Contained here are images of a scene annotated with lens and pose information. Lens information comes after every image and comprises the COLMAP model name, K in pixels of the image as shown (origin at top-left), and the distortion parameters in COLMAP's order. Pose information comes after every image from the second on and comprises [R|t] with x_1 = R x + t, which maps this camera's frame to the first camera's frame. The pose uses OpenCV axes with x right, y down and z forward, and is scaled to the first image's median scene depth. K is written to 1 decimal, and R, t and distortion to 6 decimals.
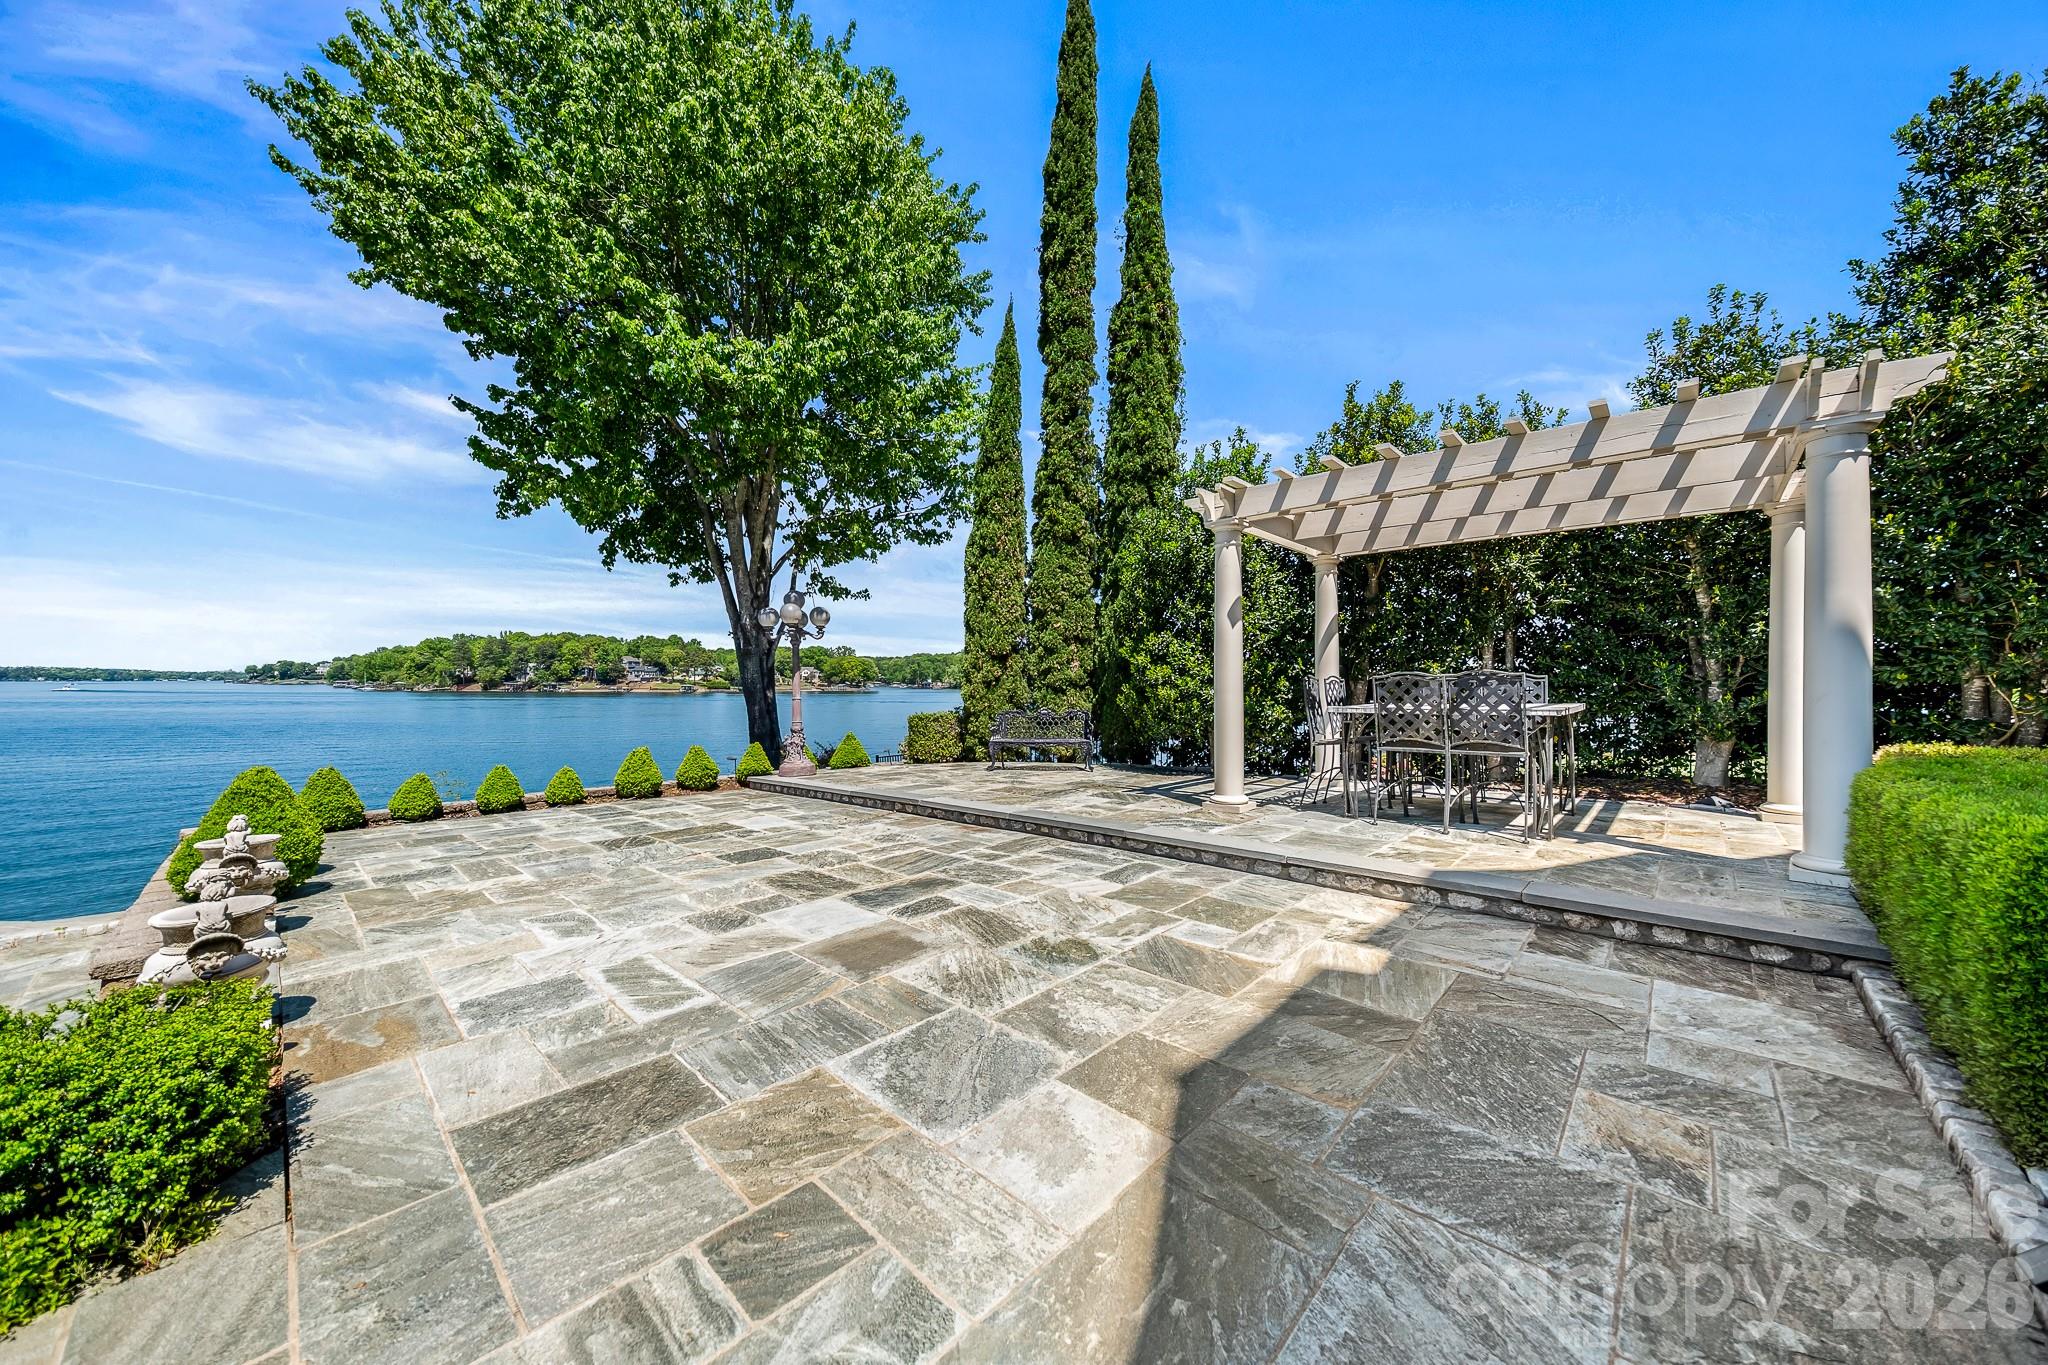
lens RADIAL K [[702.8, 0, 1016.3], [0, 702.8, 688.4], [0, 0, 1]] dist [0.002738, -0.000060]
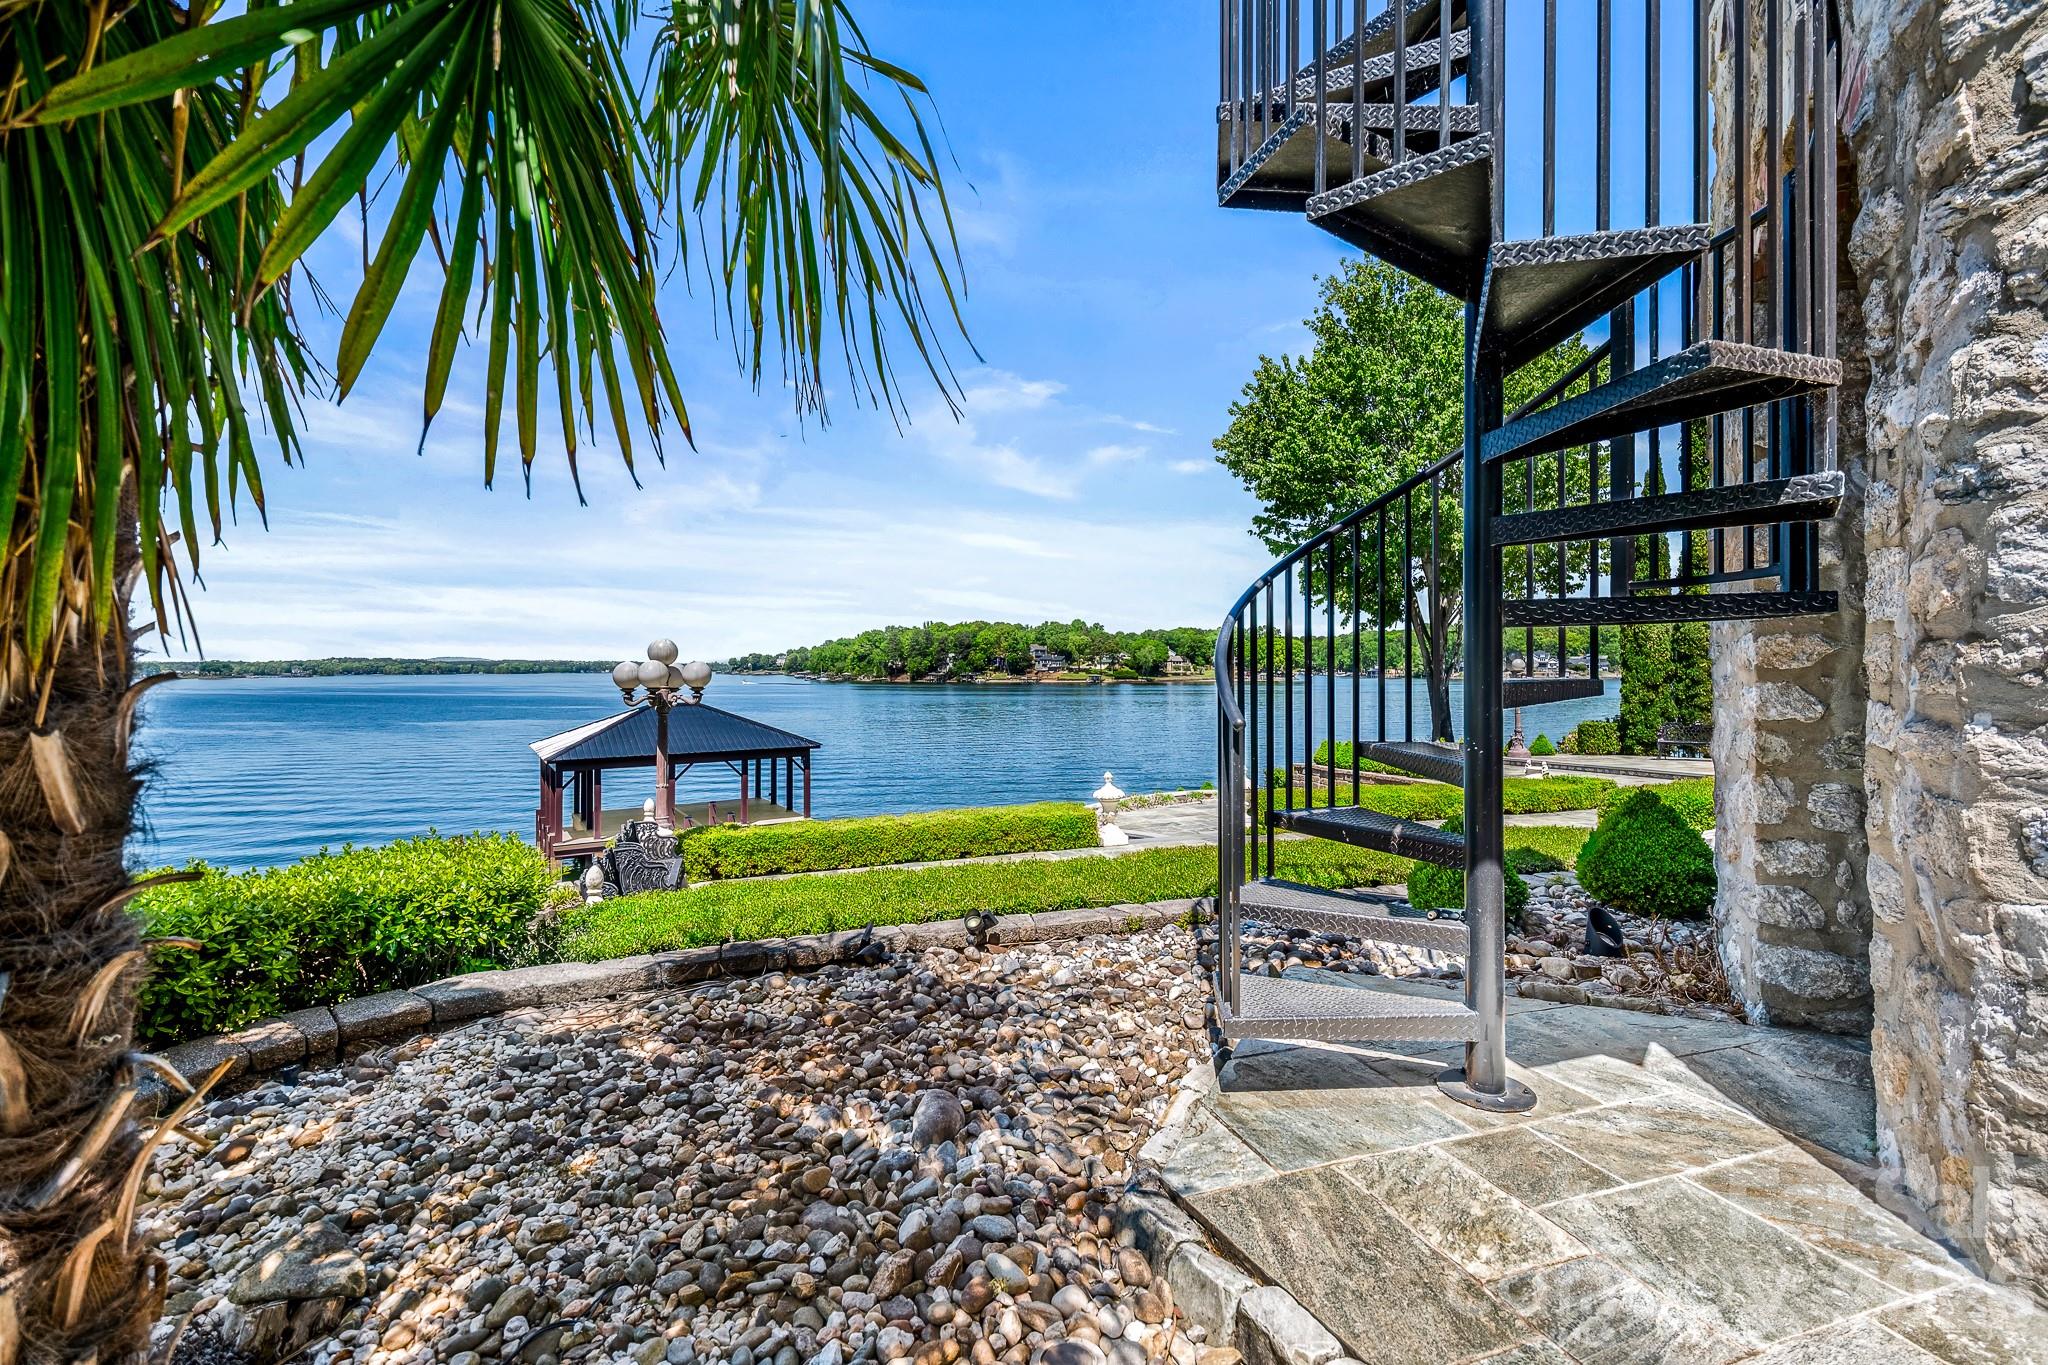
lens RADIAL K [[875.5, 0, 1024.4], [0, 875.5, 665.0], [0, 0, 1]] dist [0.032681, -0.000157]
pose [[0.879758, -0.009082, -0.475336, -0.297098], [0.002803, 0.999899, -0.013917, -0.065779], [0.475414, 0.010911, 0.879694, -1.283673]]
